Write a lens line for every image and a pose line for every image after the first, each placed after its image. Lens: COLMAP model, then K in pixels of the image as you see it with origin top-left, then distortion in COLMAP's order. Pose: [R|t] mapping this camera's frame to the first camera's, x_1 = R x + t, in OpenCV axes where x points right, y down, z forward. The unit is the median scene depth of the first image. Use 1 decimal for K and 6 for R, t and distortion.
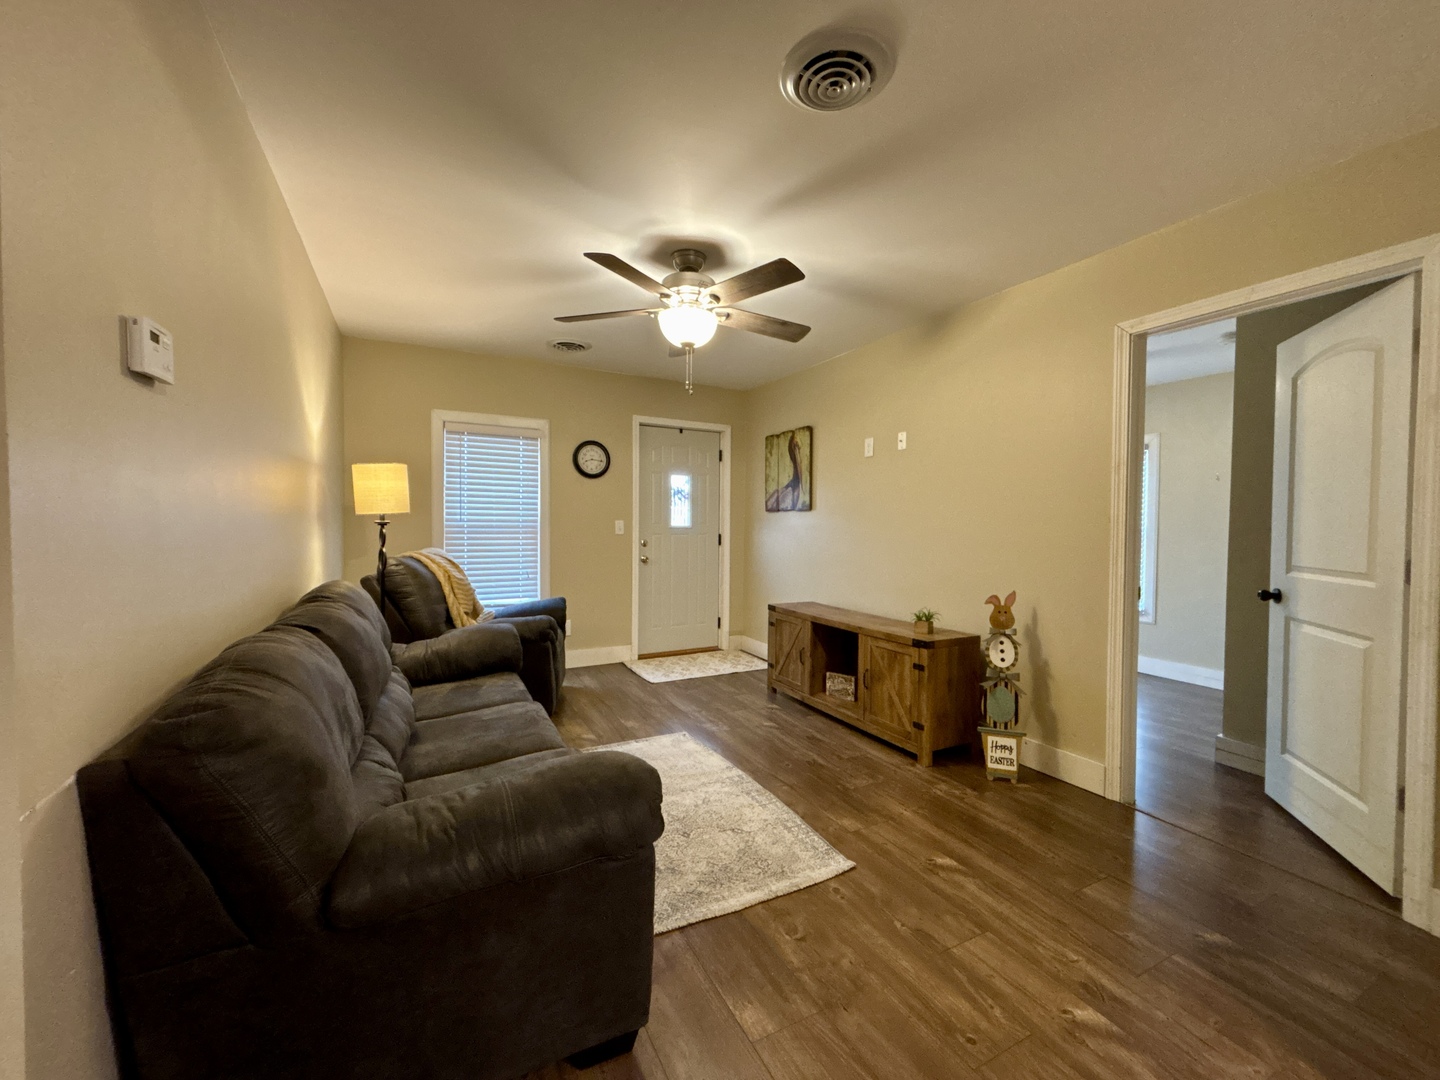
lens RADIAL K [[581.6, 0, 722.6], [0, 581.6, 538.7], [0, 0, 1]] dist [0.000172, -0.000760]
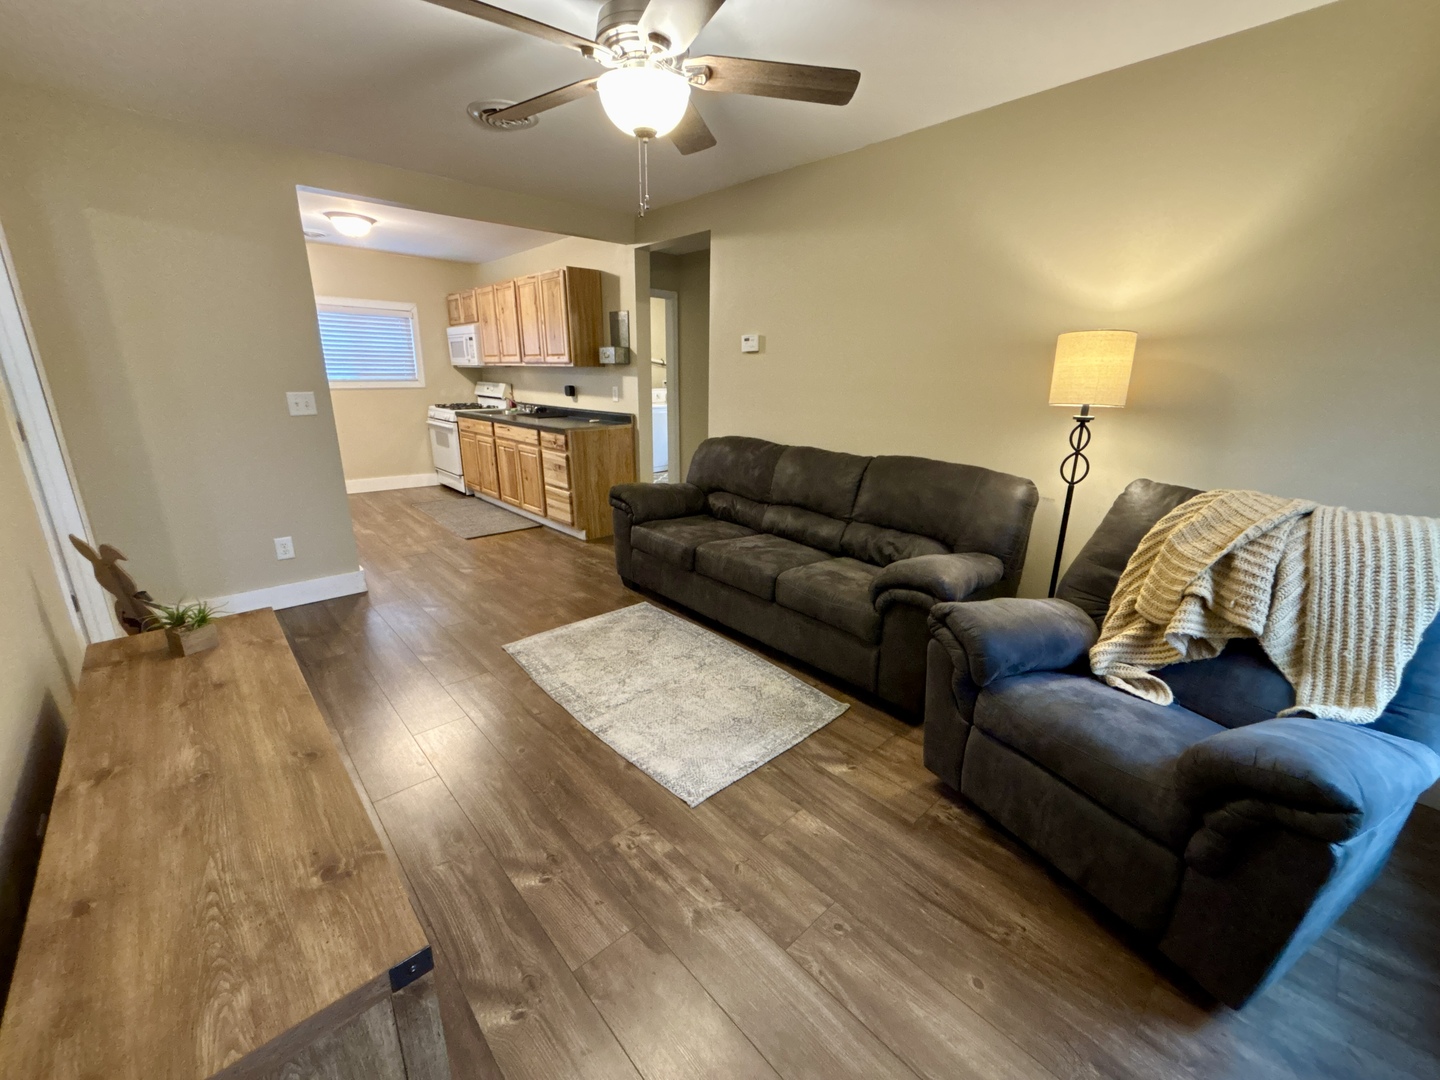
lens RADIAL K [[581.6, 0, 722.6], [0, 581.6, 538.7], [0, 0, 1]] dist [0.000172, -0.000760]
pose [[-0.965265, 0.046303, -0.257138, 0.038469], [-0.033247, 0.954403, 0.296663, -0.074947], [0.259150, 0.294907, -0.919713, 1.424569]]
